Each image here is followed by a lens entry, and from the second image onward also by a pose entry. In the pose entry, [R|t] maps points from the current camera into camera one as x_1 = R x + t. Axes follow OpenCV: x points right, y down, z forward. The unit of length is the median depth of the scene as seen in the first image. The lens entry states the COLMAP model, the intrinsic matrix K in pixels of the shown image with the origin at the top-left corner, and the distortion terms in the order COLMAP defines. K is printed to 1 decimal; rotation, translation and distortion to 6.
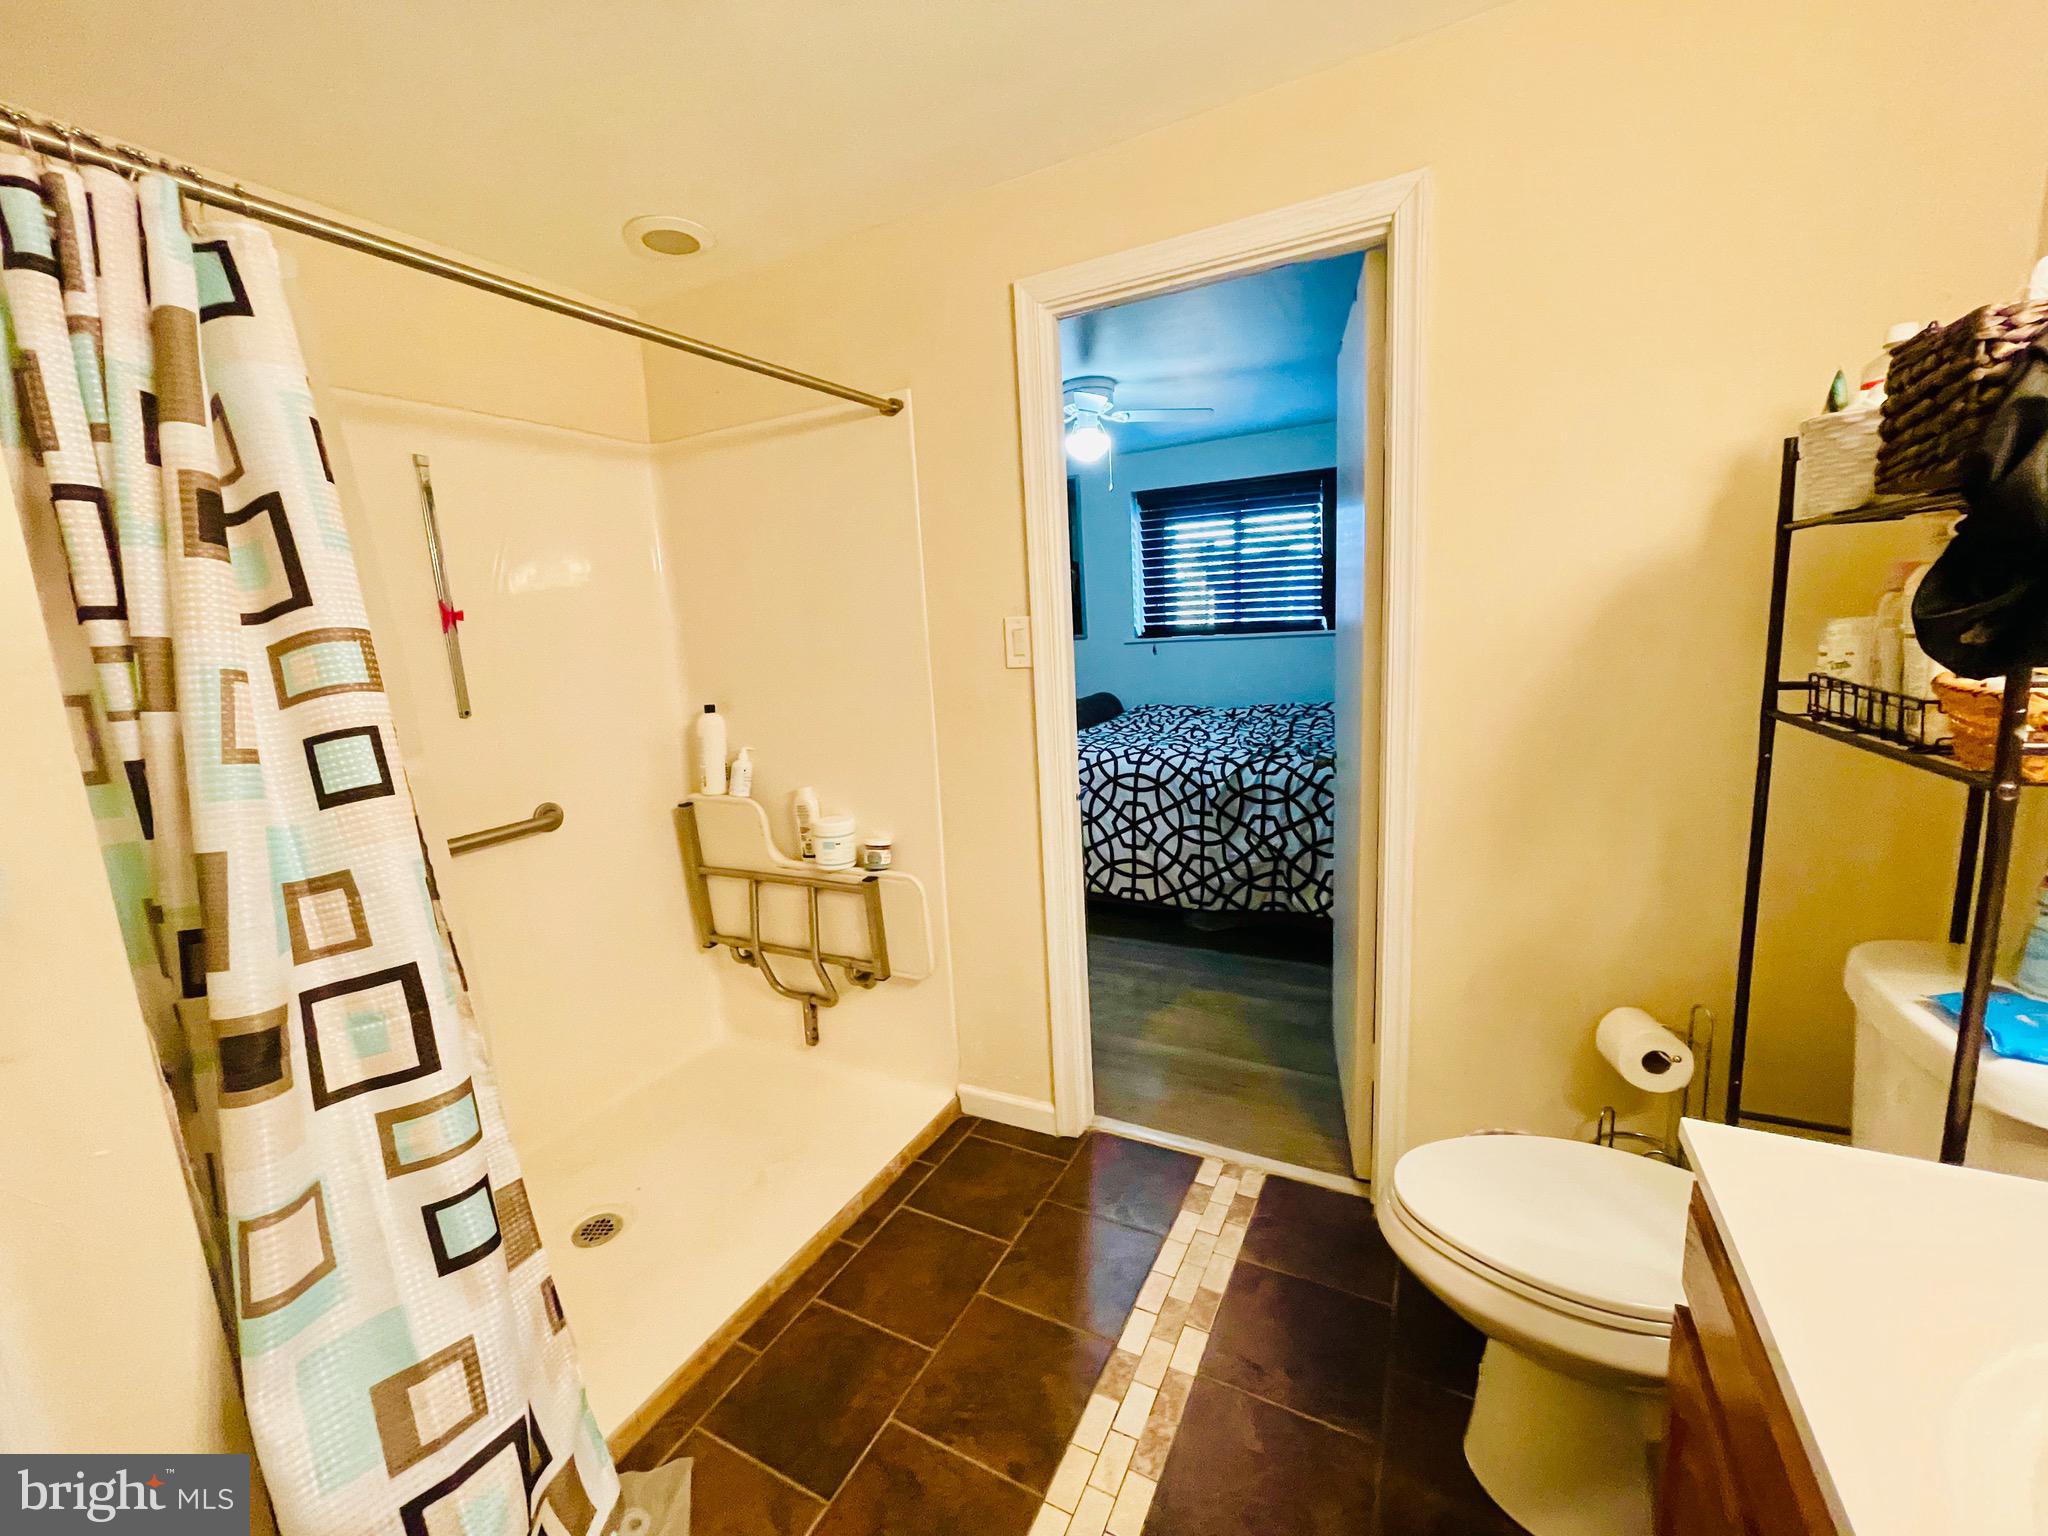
lens RADIAL K [[827.1, 0, 1017.1], [0, 827.1, 765.7], [0, 0, 1]] dist [-0.011989, 0.006205]
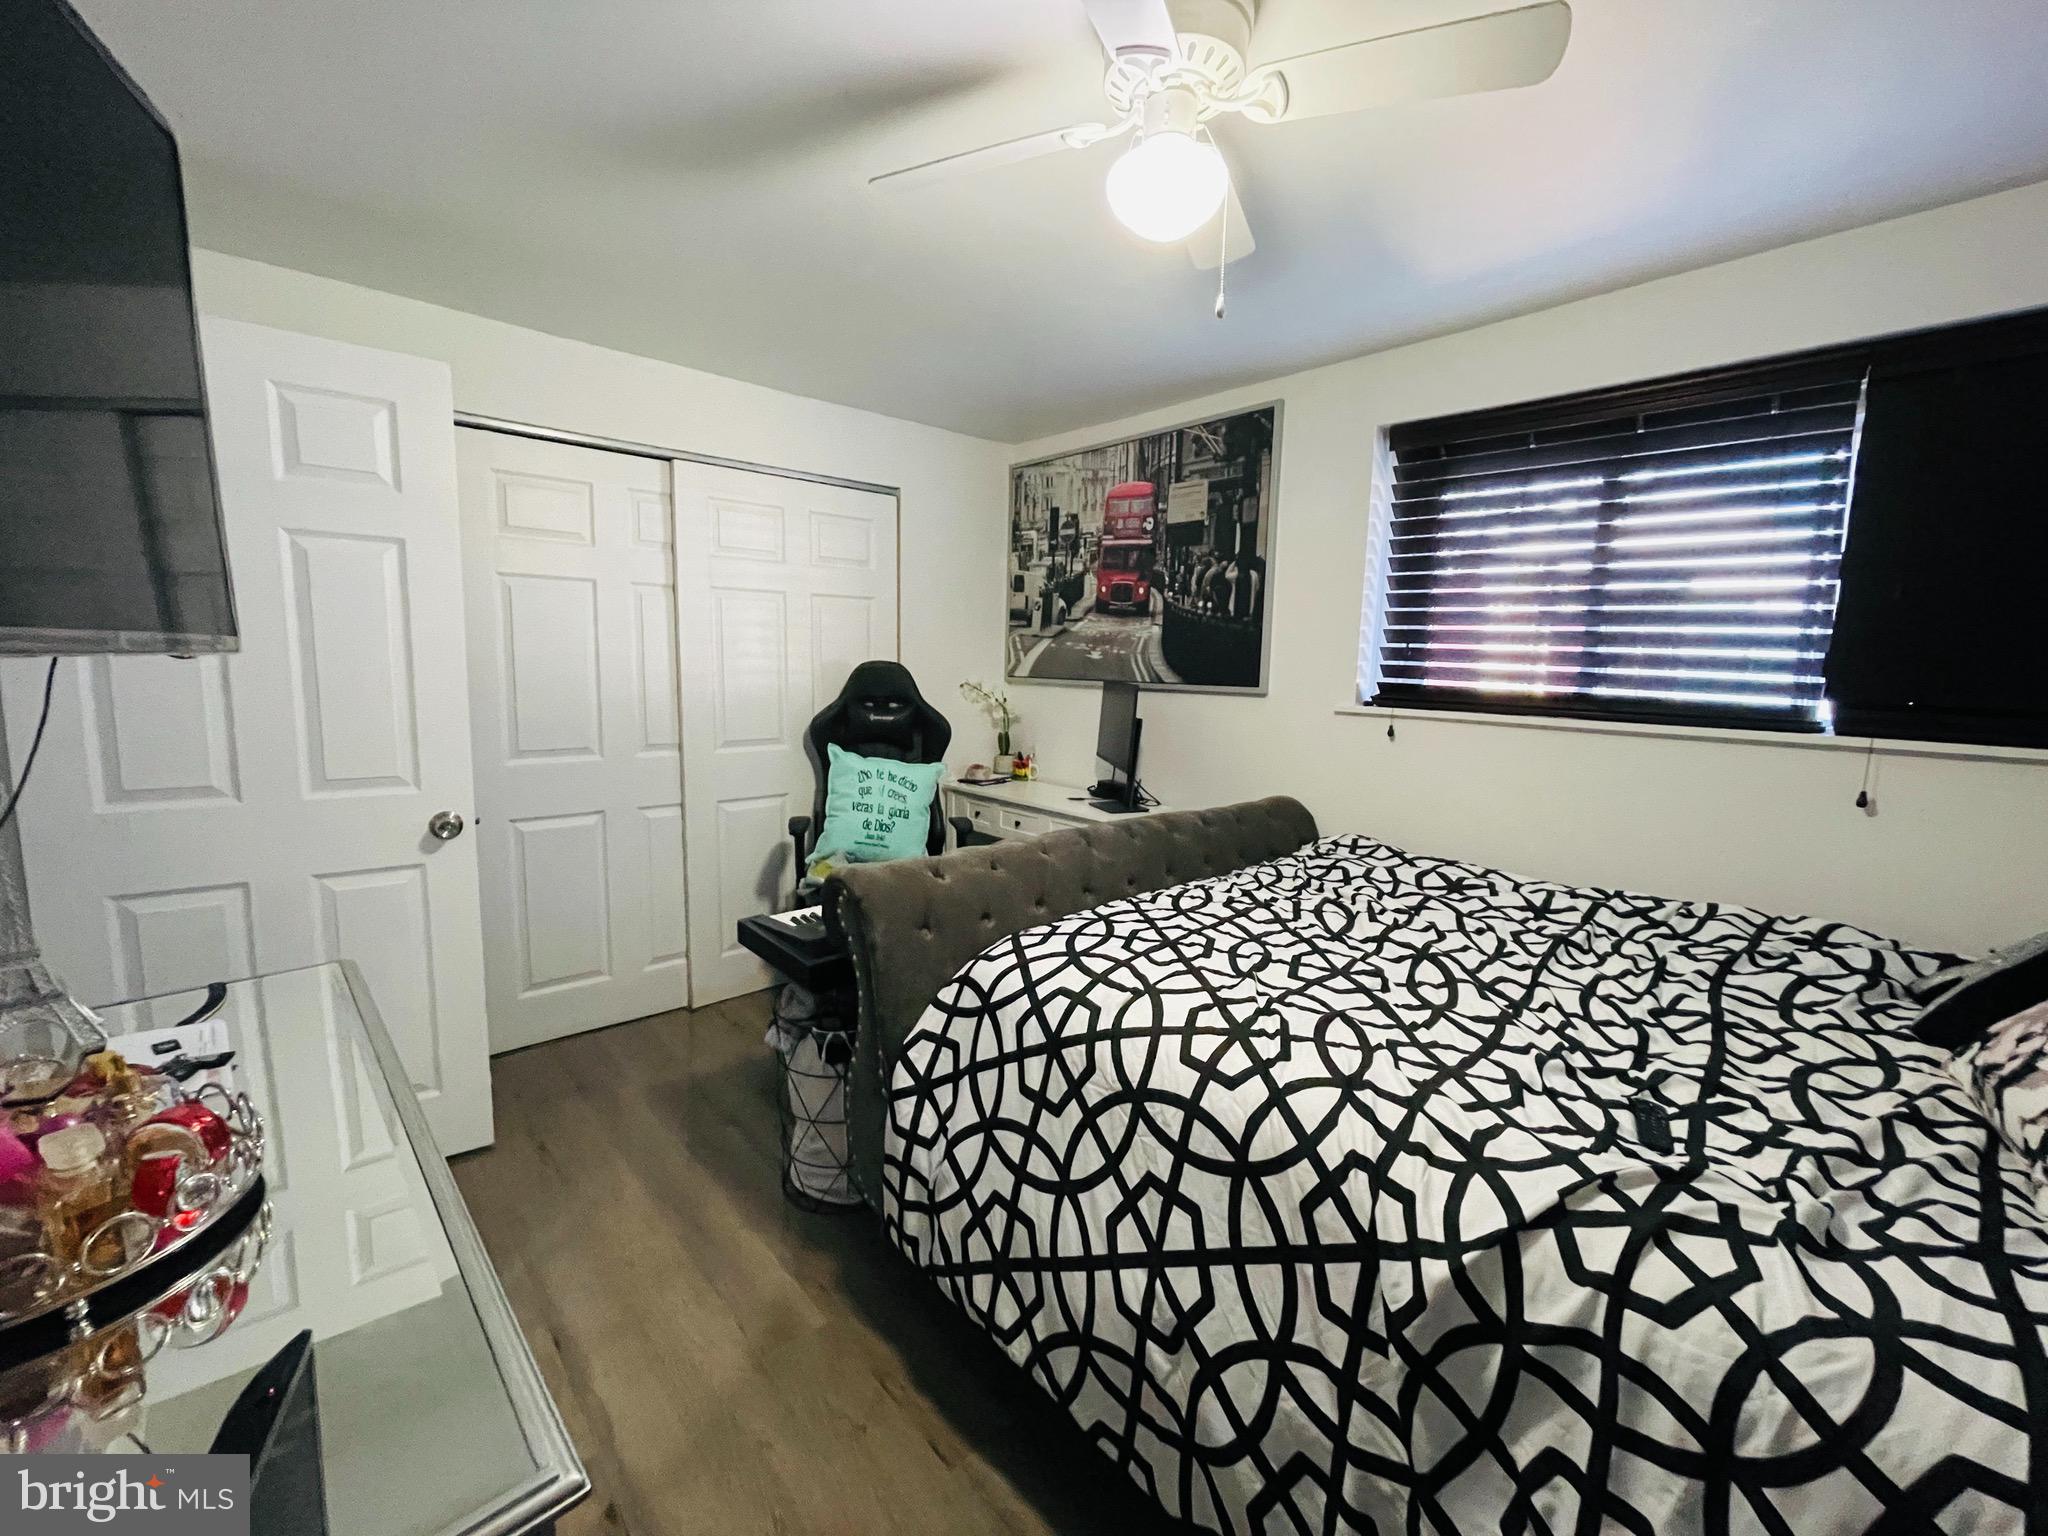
lens RADIAL K [[827.1, 0, 1017.1], [0, 827.1, 765.7], [0, 0, 1]] dist [-0.011989, 0.006205]
pose [[0.936531, 0.125685, -0.327281, 0.173404], [-0.135301, 0.990782, -0.006683, -0.122525], [0.323424, 0.050540, 0.944903, 0.642999]]
